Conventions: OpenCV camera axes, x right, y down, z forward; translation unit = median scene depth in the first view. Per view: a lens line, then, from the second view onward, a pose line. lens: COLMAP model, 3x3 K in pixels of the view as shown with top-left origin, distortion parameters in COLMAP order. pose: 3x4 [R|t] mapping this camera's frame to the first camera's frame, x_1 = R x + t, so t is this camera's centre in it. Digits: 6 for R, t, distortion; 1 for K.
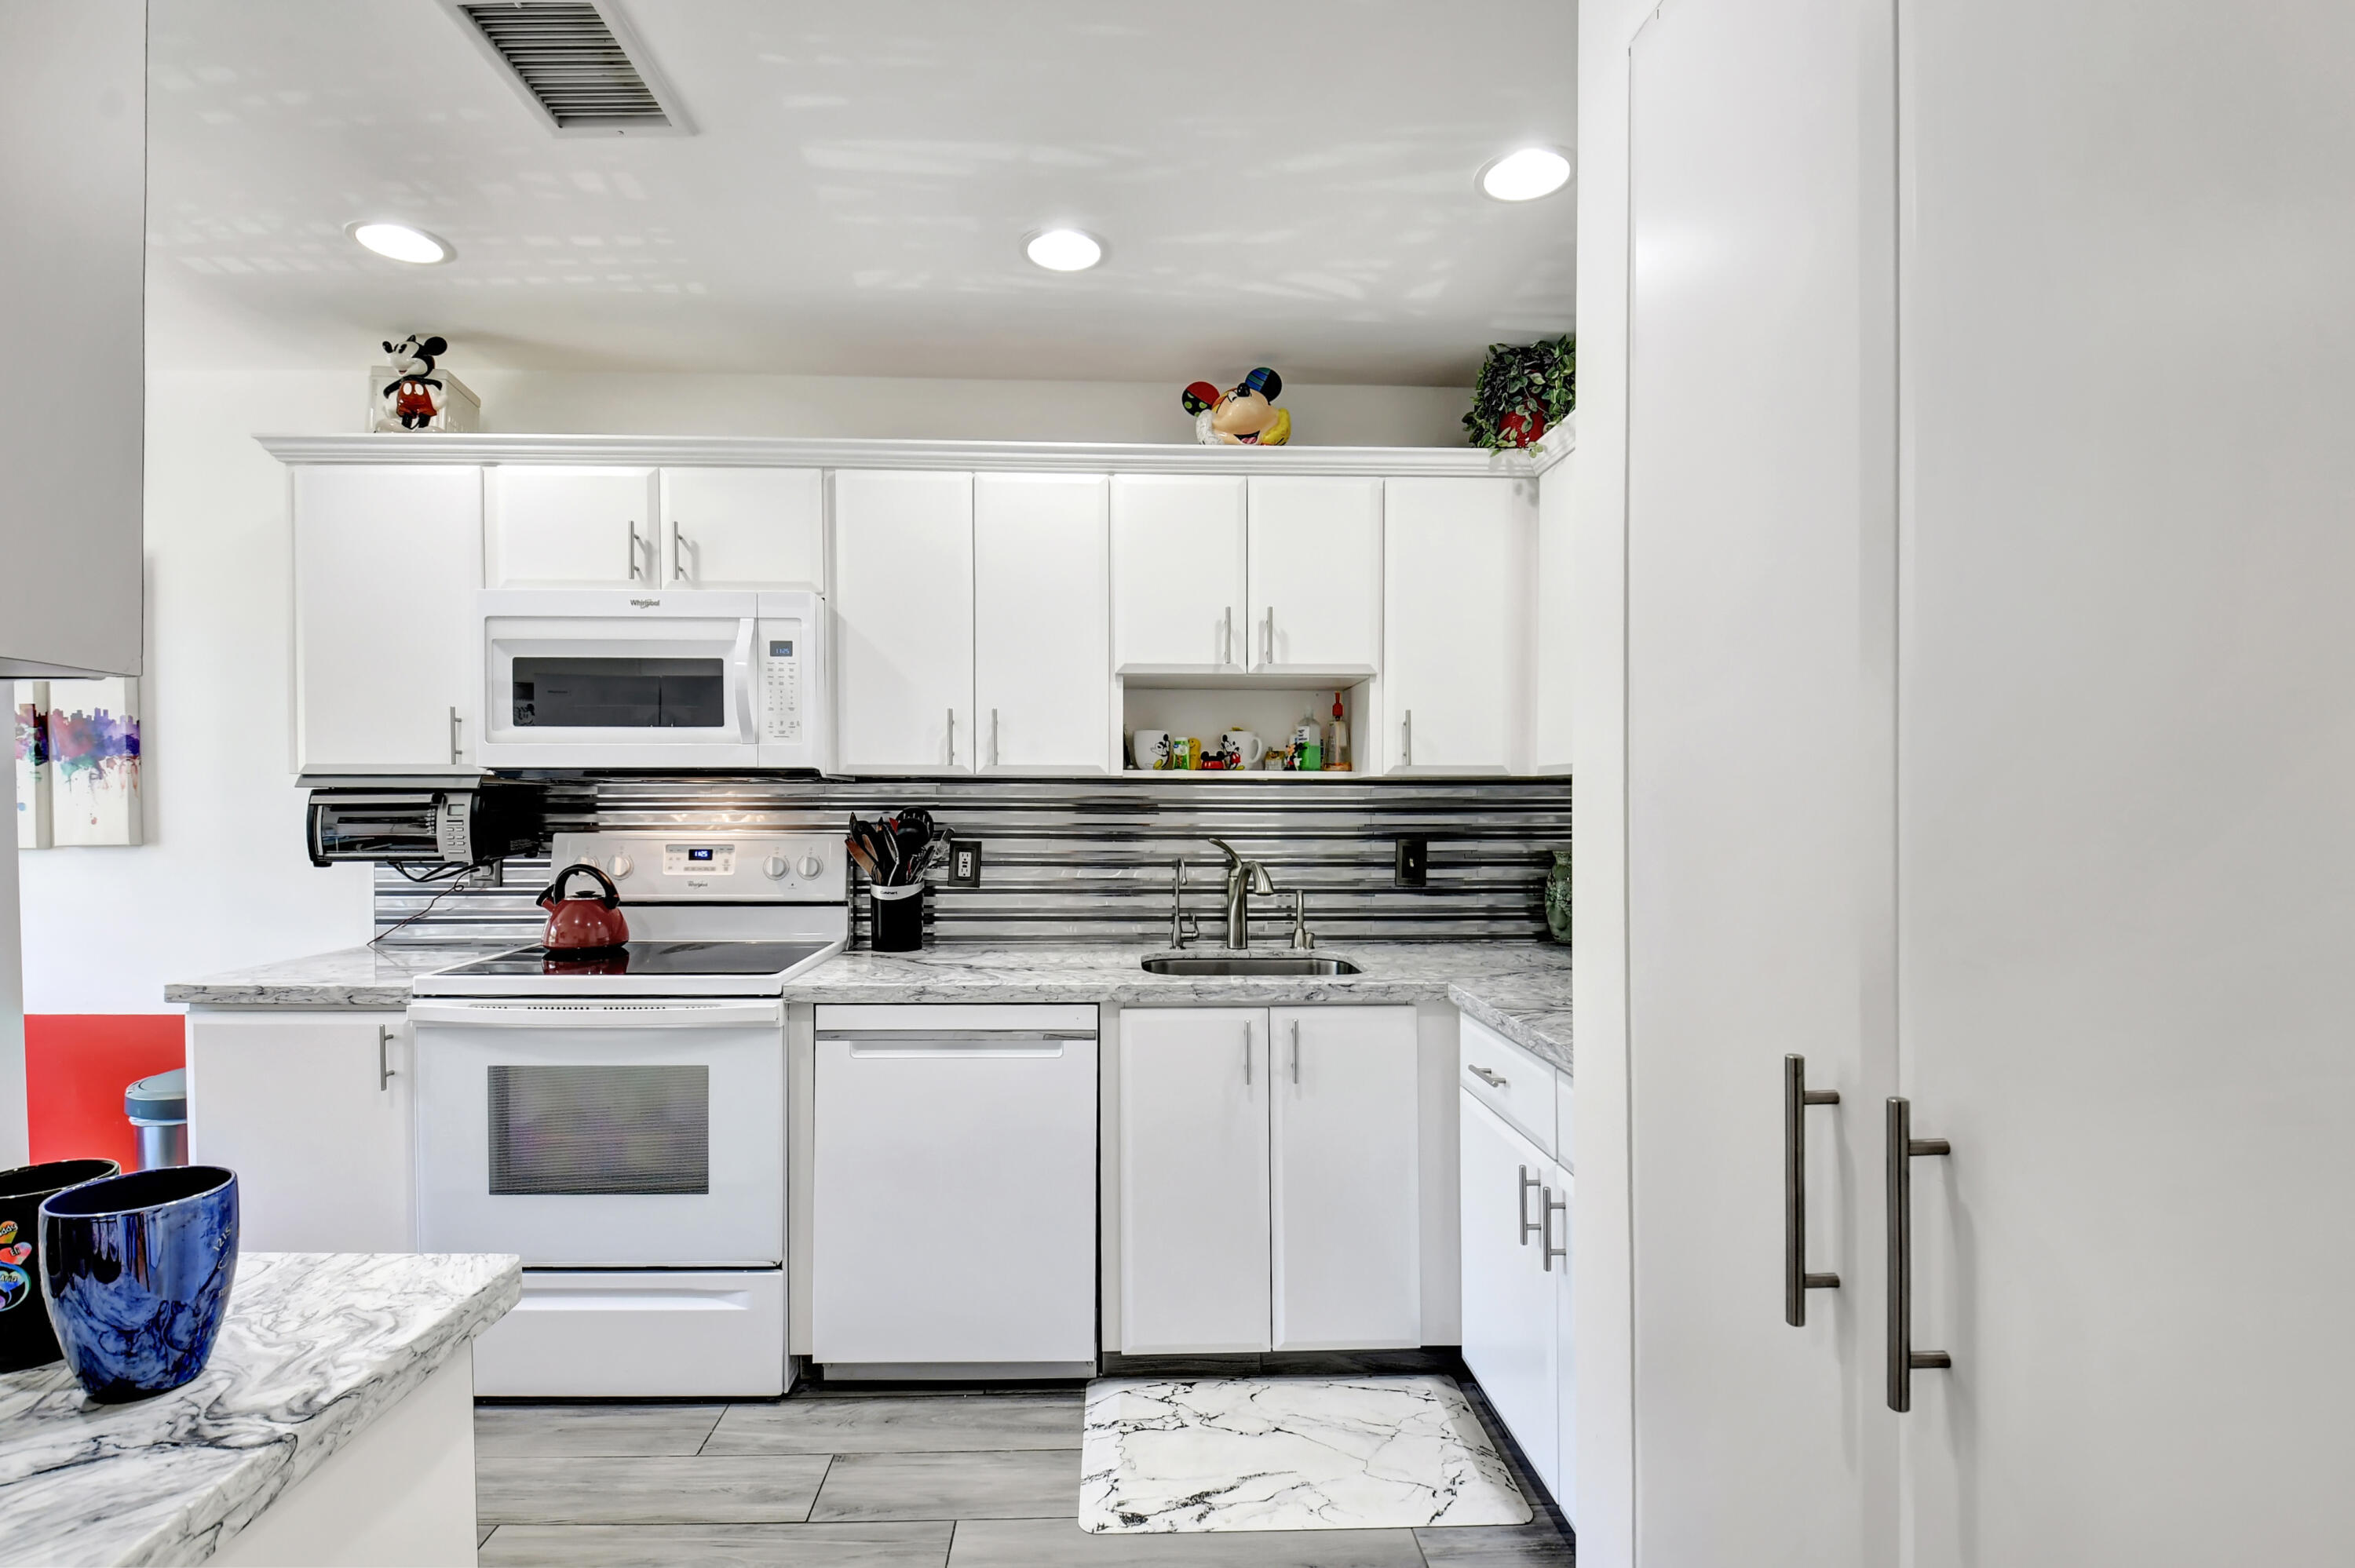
lens RADIAL K [[1065.6, 0, 1168.2], [0, 1065.6, 812.7], [0, 0, 1]] dist [-0.002093, -0.014201]
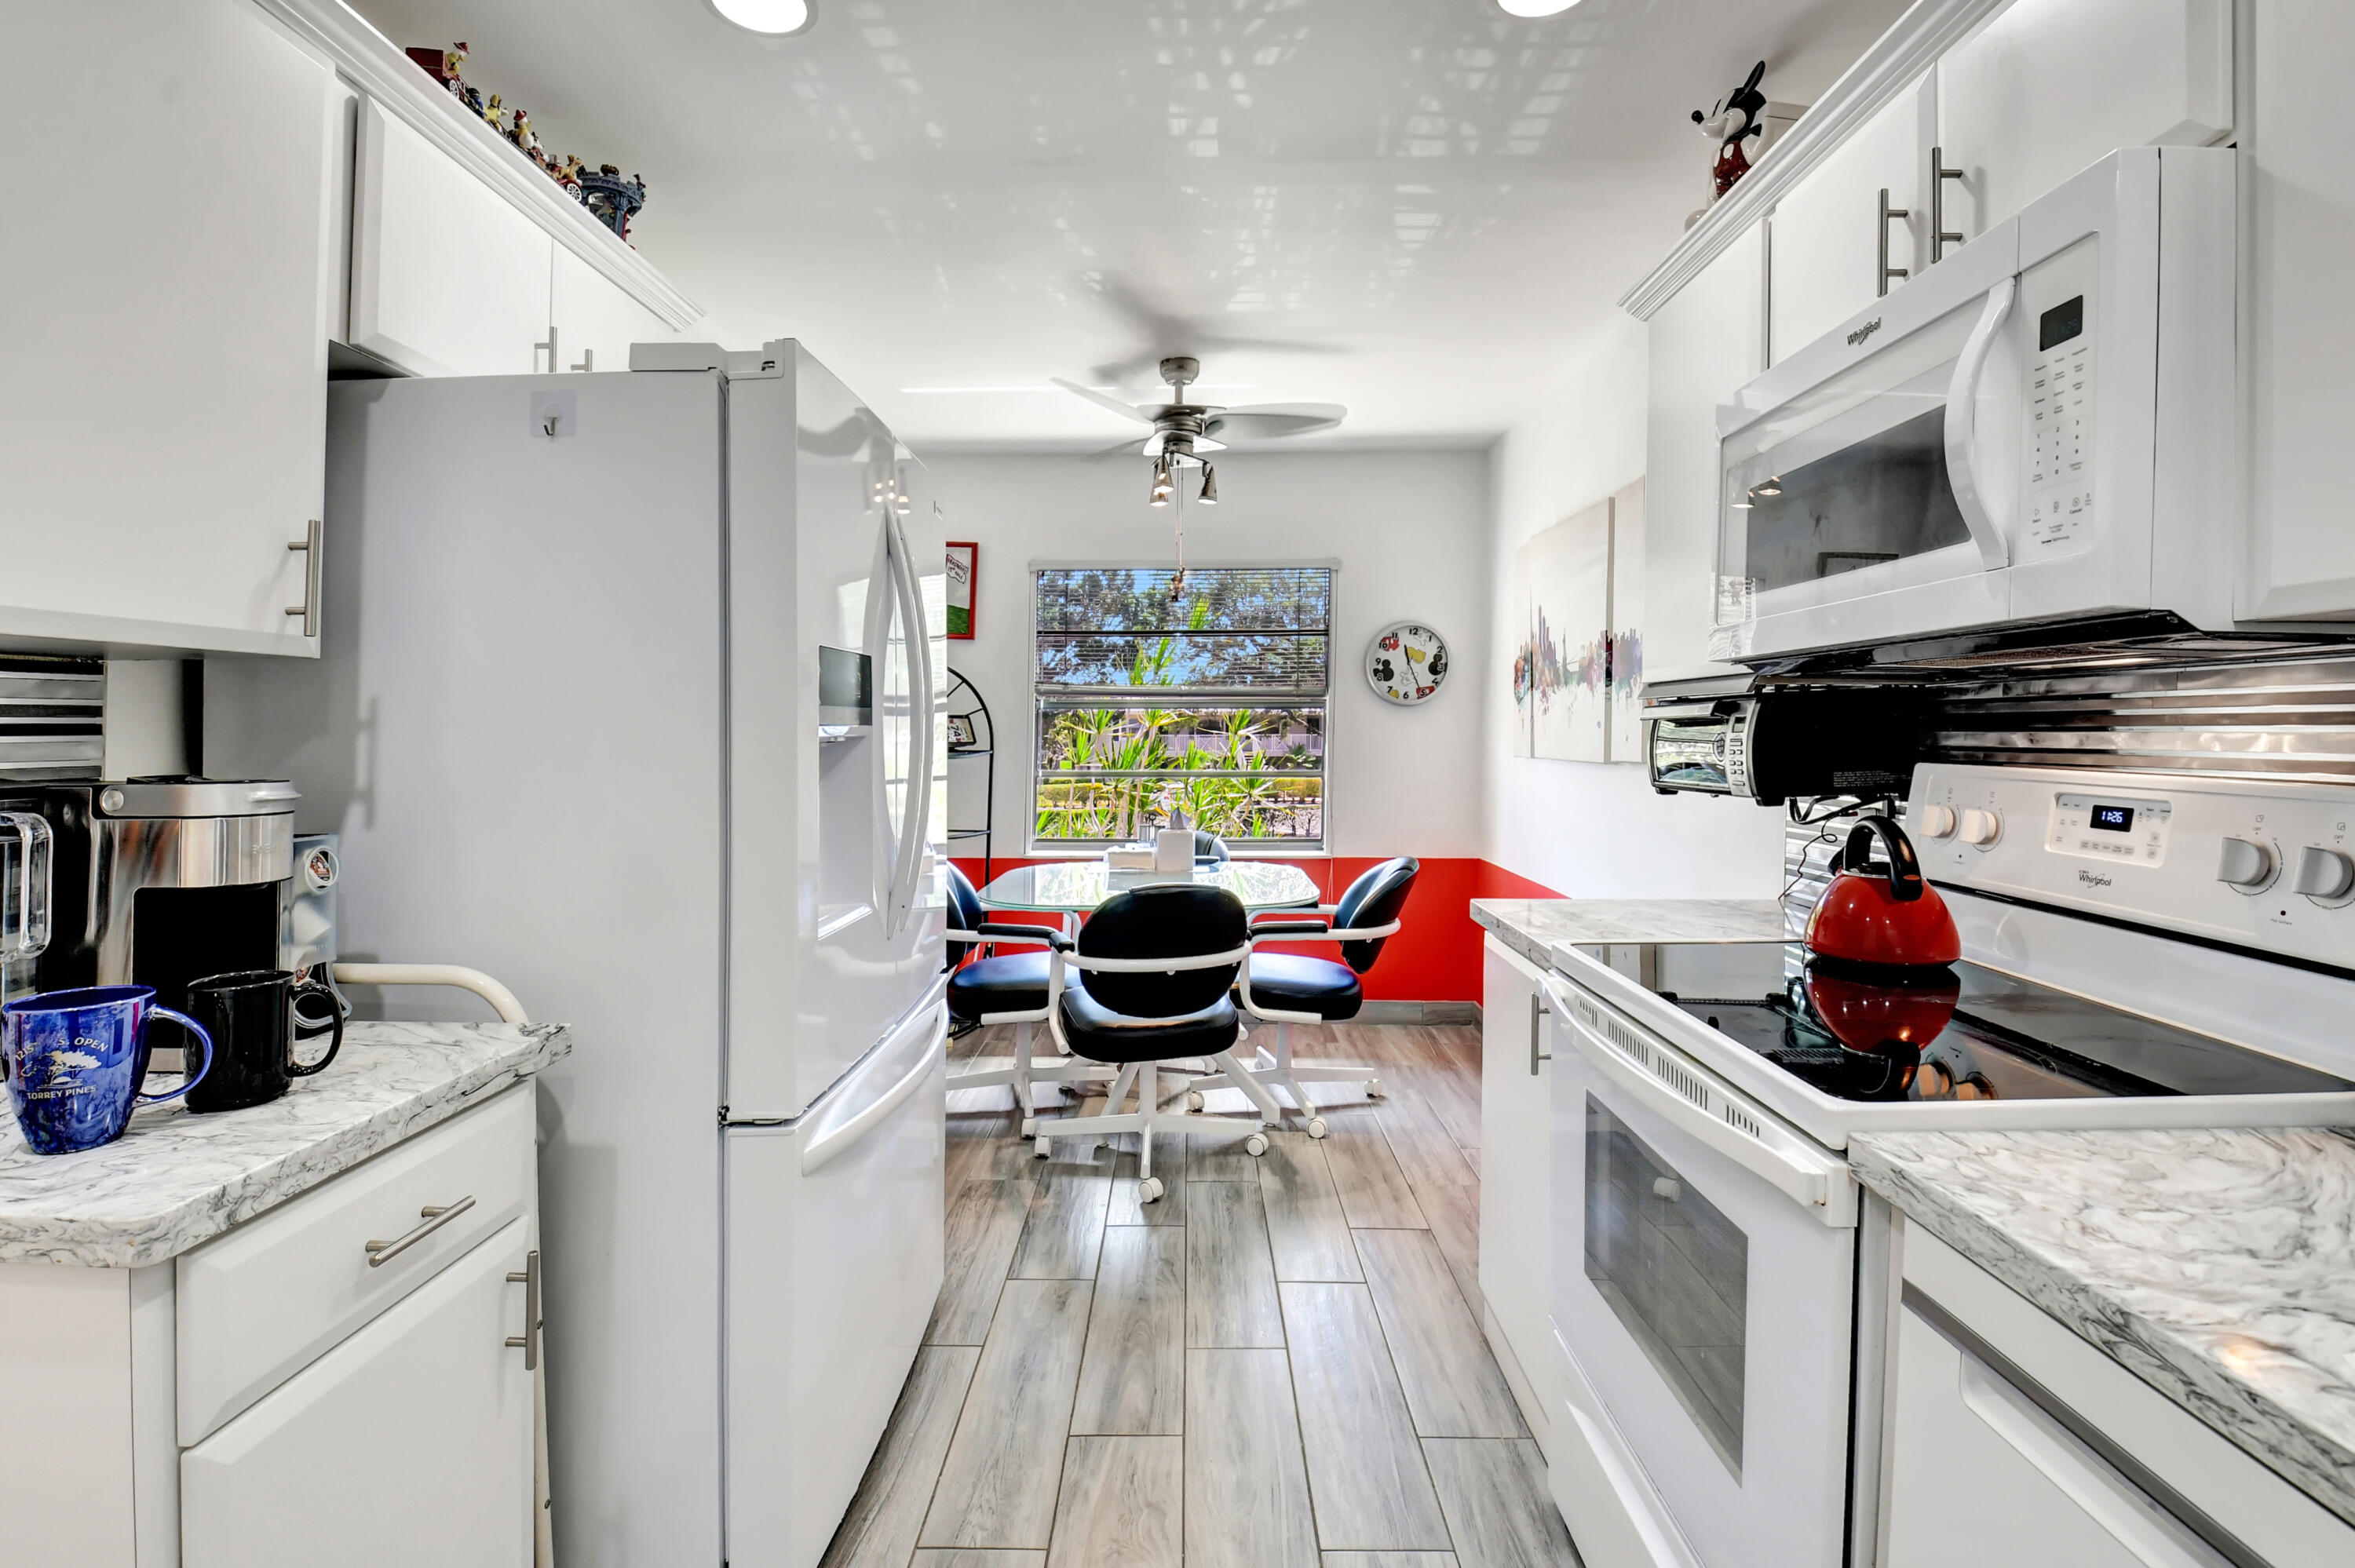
lens RADIAL K [[1067.5, 0, 1150.6], [0, 1067.5, 762.7], [0, 0, 1]] dist [0.000936, -0.014085]
pose [[-0.060226, 0.029606, -0.997746, 0.062484], [-0.009753, 0.999495, 0.030247, 0.004955], [0.998137, 0.011553, -0.059907, 0.648285]]
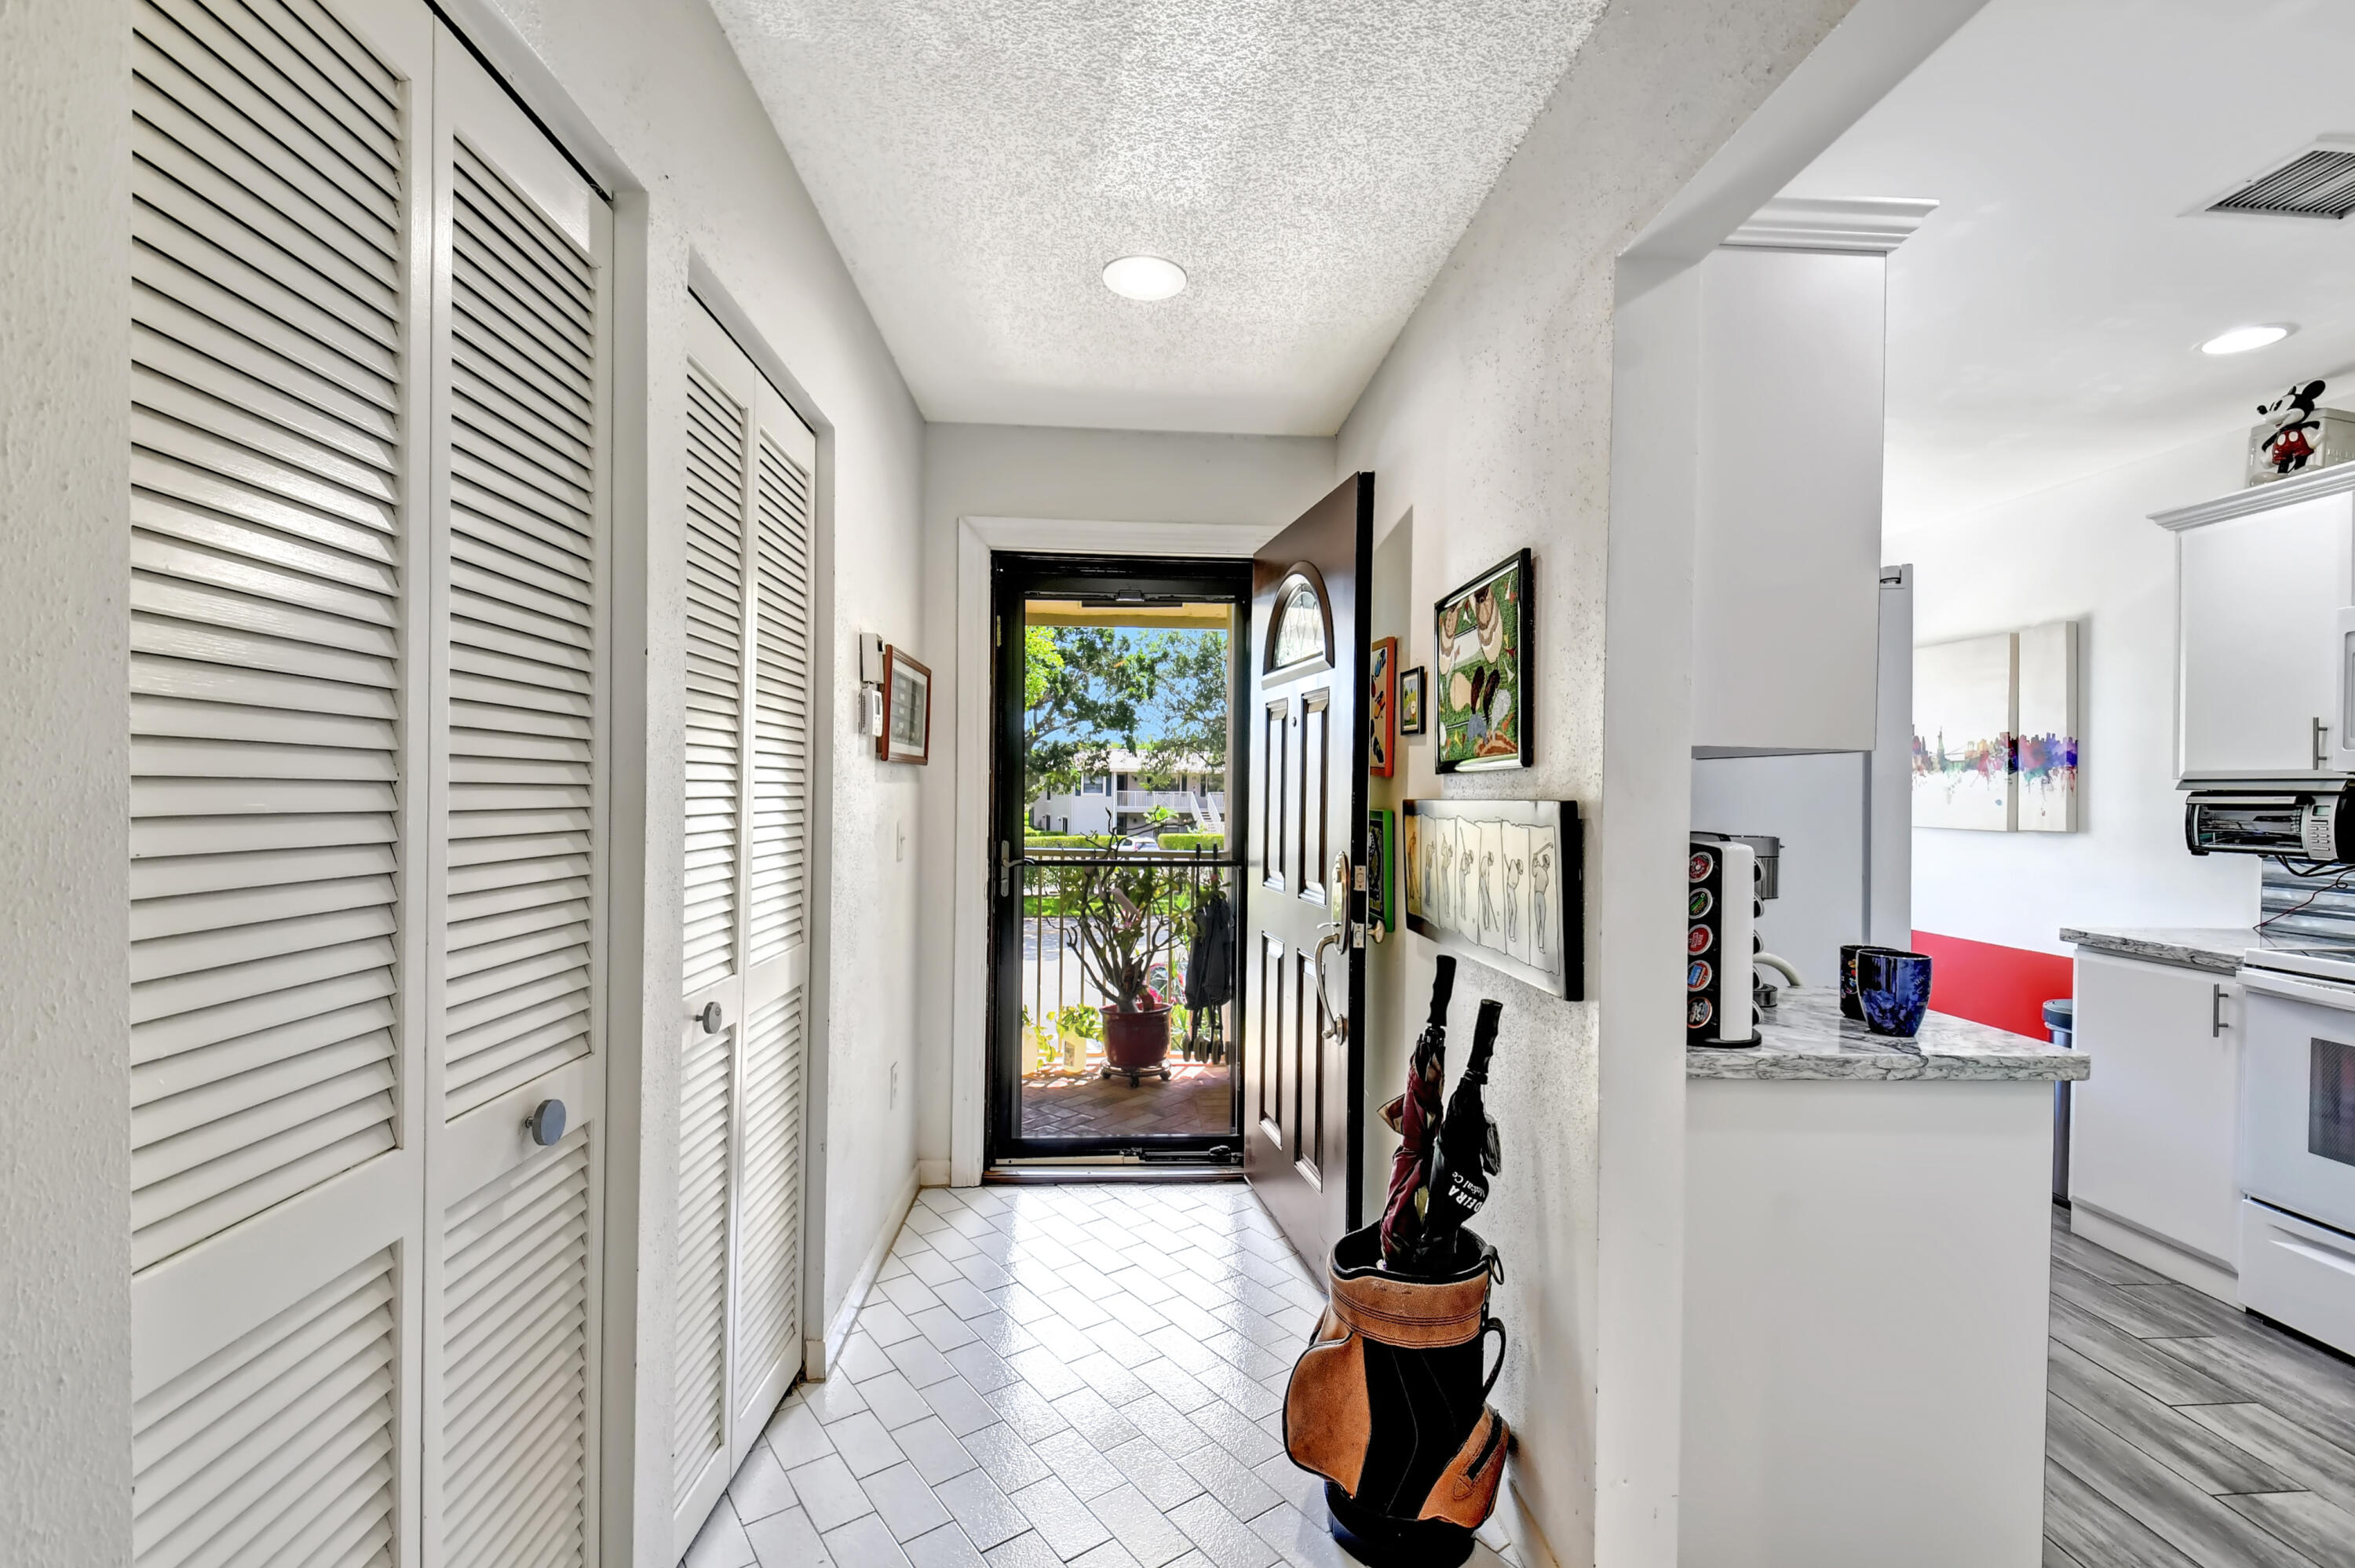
lens RADIAL K [[1052.0, 0, 1174.0], [0, 1052.0, 796.7], [0, 0, 1]] dist [-0.001825, -0.000781]
pose [[0.014243, 0.006531, -0.999877, 0.392213], [-0.022134, 0.999736, 0.006215, 0.002406], [0.999654, 0.022043, 0.014384, -0.198486]]
